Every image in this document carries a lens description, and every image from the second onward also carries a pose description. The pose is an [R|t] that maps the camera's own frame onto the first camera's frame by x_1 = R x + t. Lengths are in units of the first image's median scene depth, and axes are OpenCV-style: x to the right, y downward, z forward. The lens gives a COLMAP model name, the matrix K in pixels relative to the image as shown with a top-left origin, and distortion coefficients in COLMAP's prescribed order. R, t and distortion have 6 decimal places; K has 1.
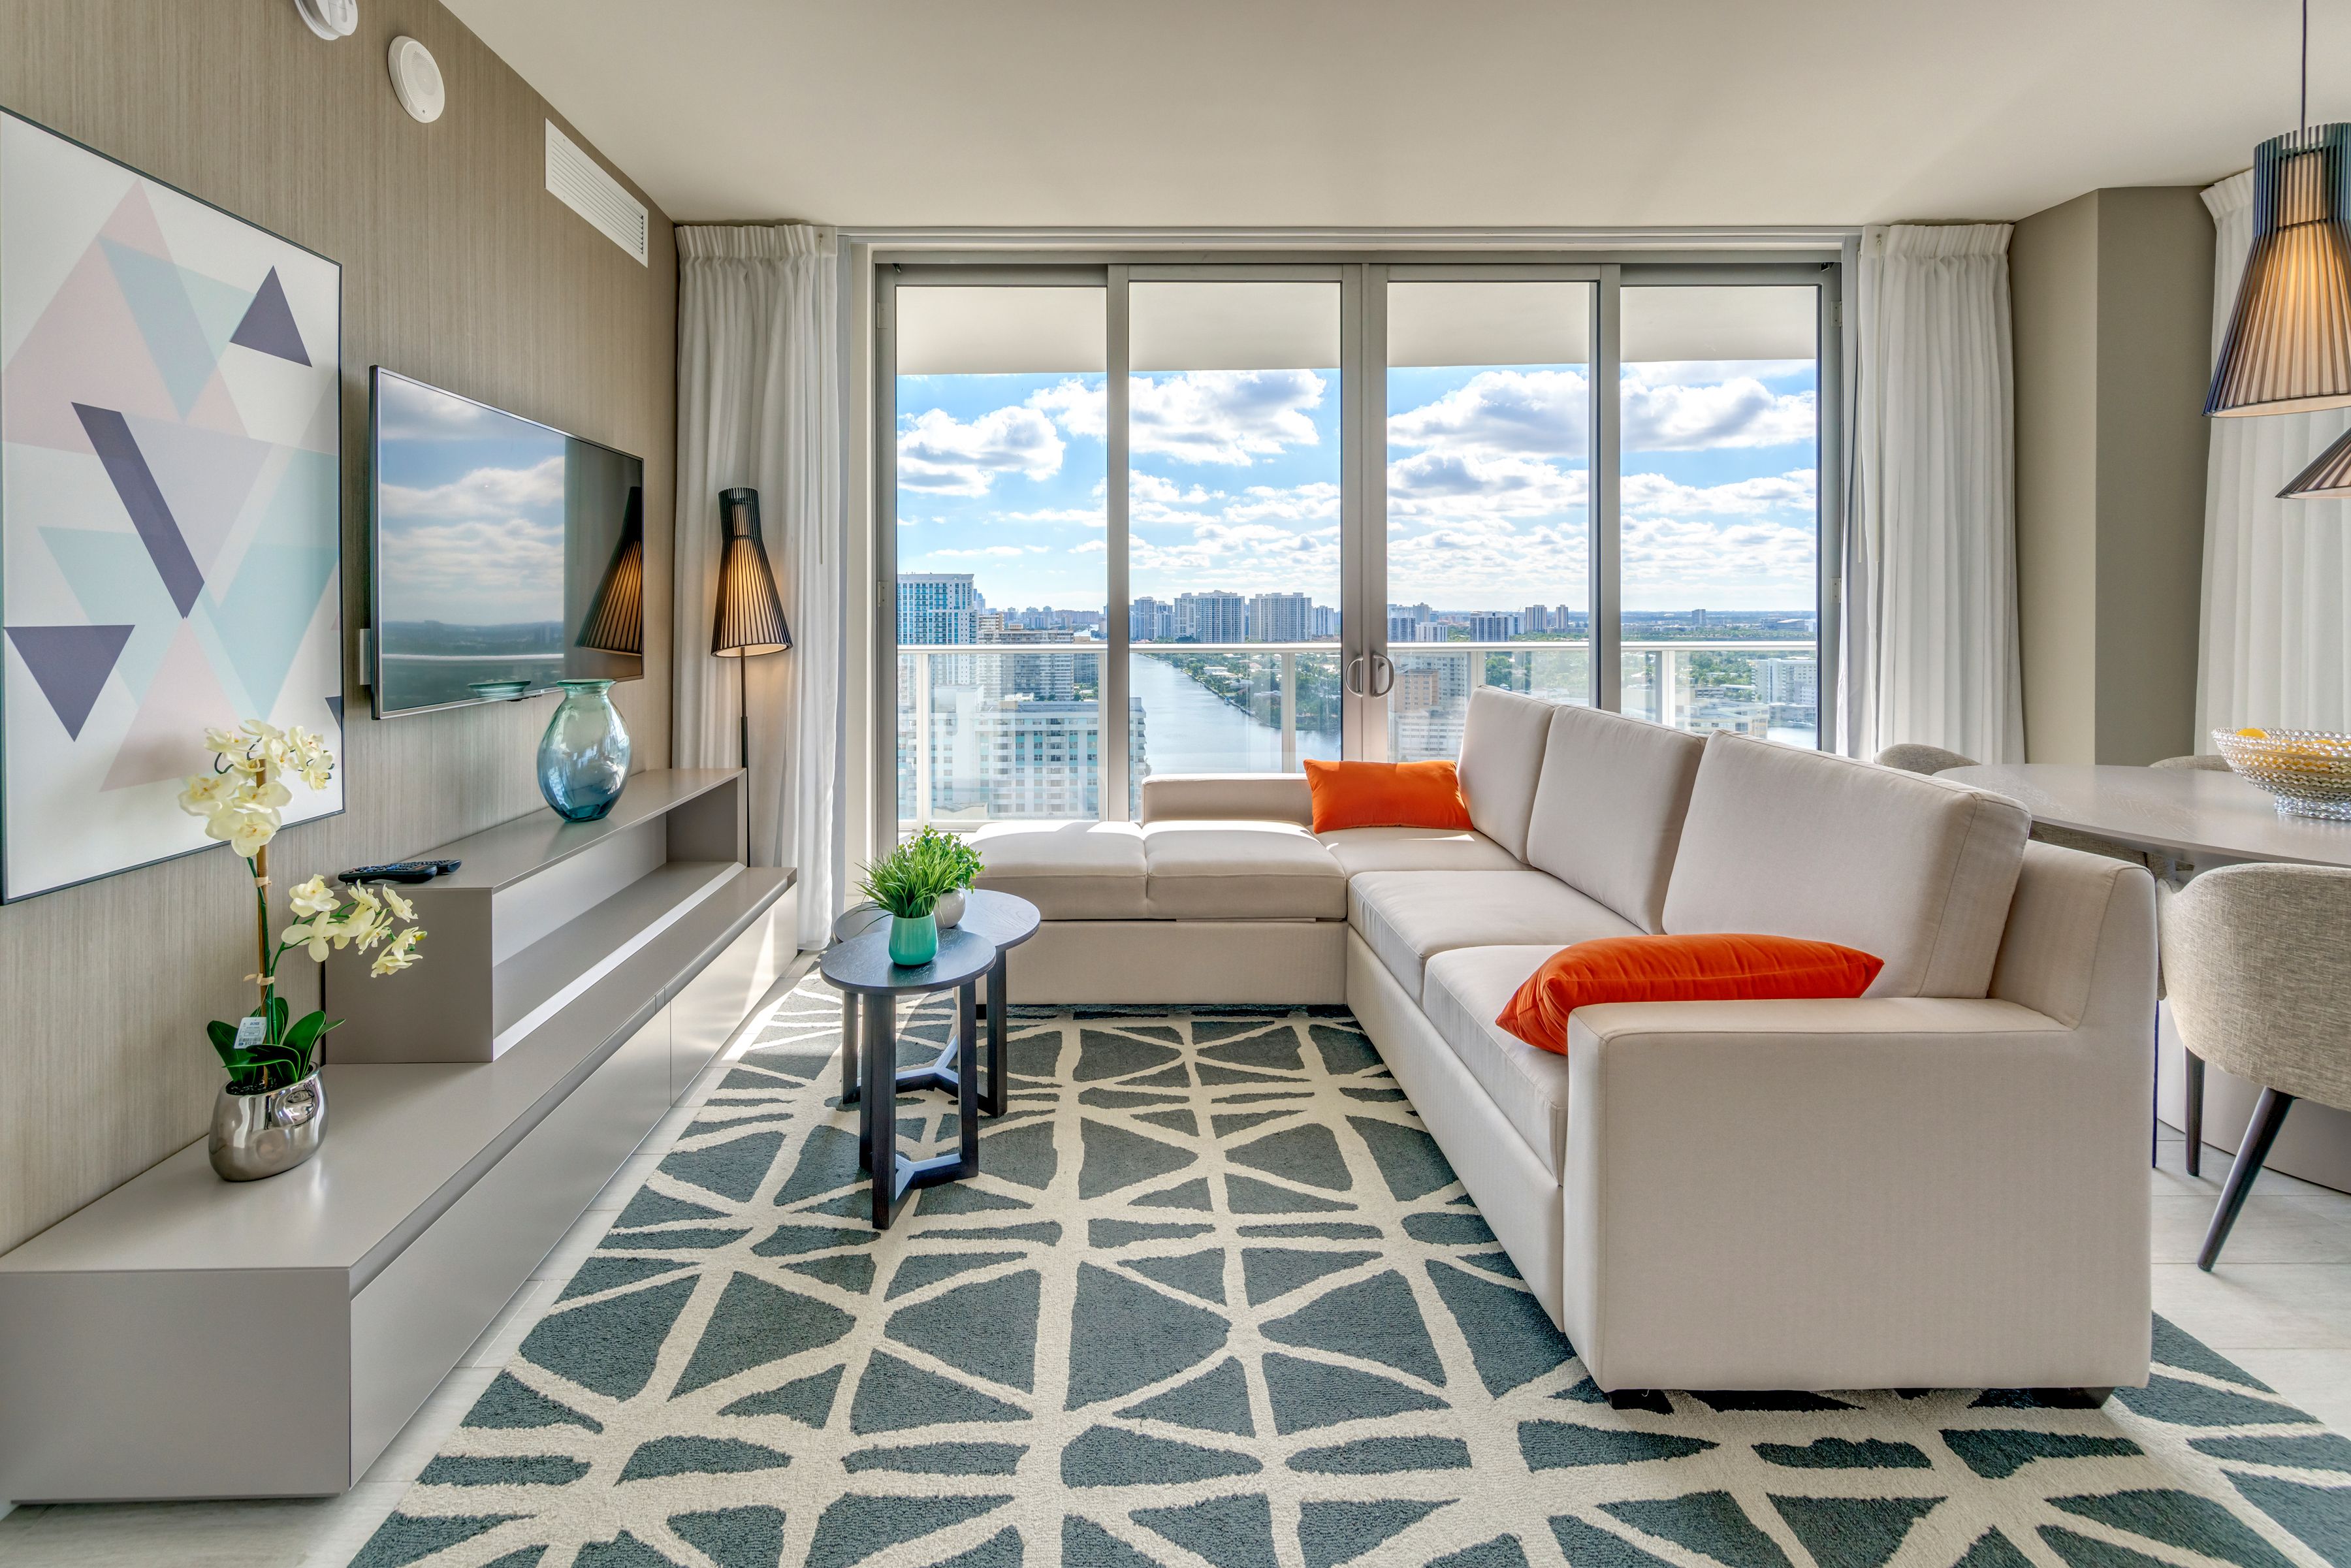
lens RADIAL K [[1018.5, 0, 1171.1], [0, 1018.5, 619.7], [0, 0, 1]] dist [0.001354, 0.000032]
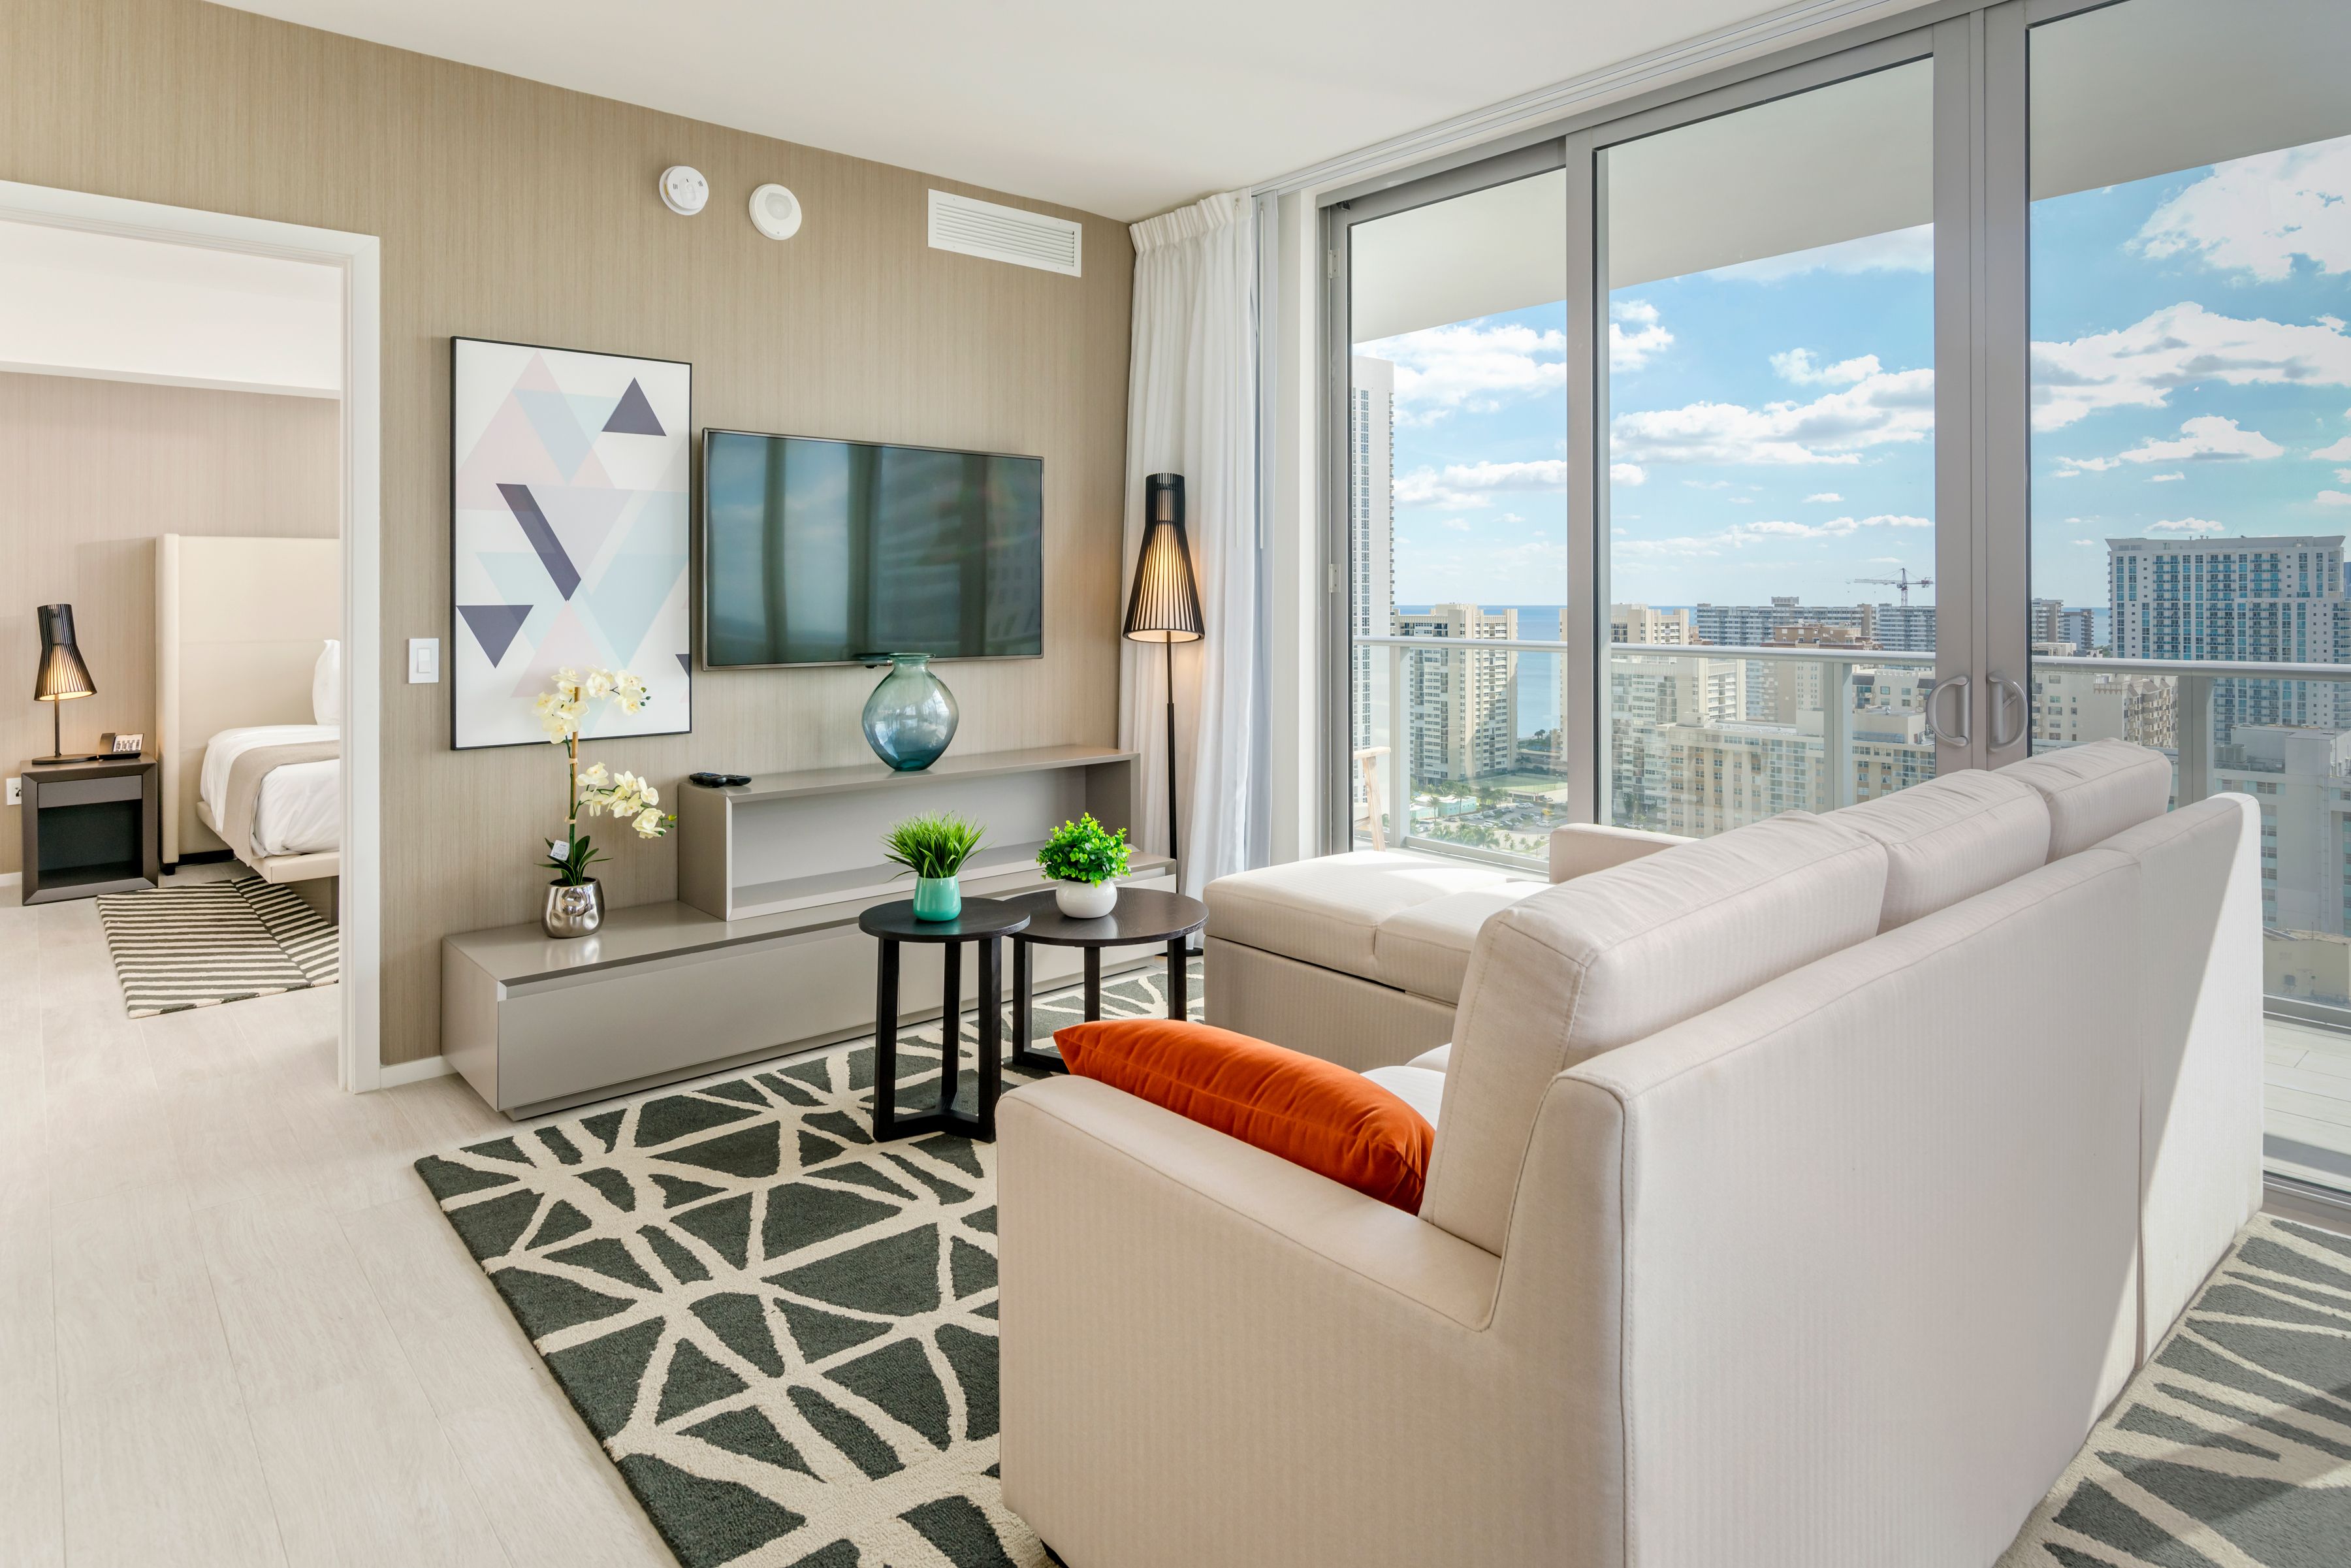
lens RADIAL K [[1385.3, 0, 1186.4], [0, 1385.3, 593.1], [0, 0, 1]] dist [0.003578, -0.000122]
pose [[0.615041, 0.002316, -0.788492, 1.370354], [-0.008667, 0.999955, -0.003823, -0.014480], [0.788448, 0.009185, 0.615033, 0.370033]]
